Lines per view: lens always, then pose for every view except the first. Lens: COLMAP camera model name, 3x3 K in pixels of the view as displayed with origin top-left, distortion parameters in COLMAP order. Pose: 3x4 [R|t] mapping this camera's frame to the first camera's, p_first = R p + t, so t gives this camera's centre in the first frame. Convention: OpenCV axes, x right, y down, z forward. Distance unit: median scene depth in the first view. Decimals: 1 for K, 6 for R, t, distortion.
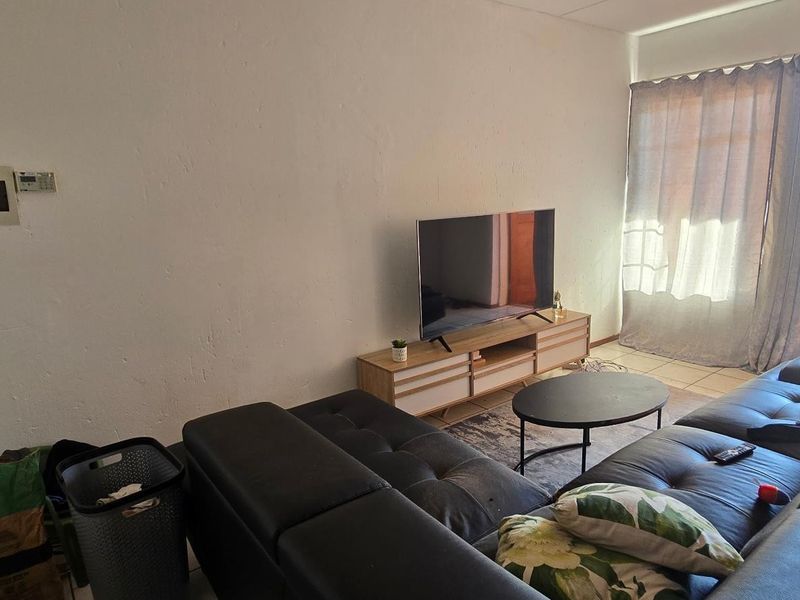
lens RADIAL K [[534.5, 0, 399.4], [0, 534.5, 300.1], [0, 0, 1]] dist [0.073521, 0.010132]
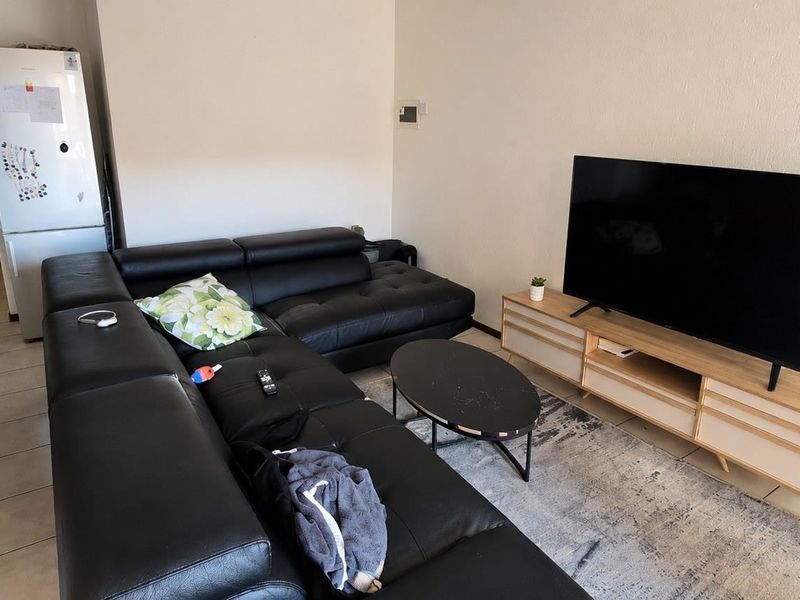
lens RADIAL K [[534.5, 0, 399.7], [0, 534.5, 300.2], [0, 0, 1]] dist [0.073521, 0.010132]
pose [[-0.063076, 0.347171, -0.935678, 0.811615], [-0.228849, 0.907532, 0.352155, -0.150420], [0.971416, 0.236341, 0.022206, 0.639592]]
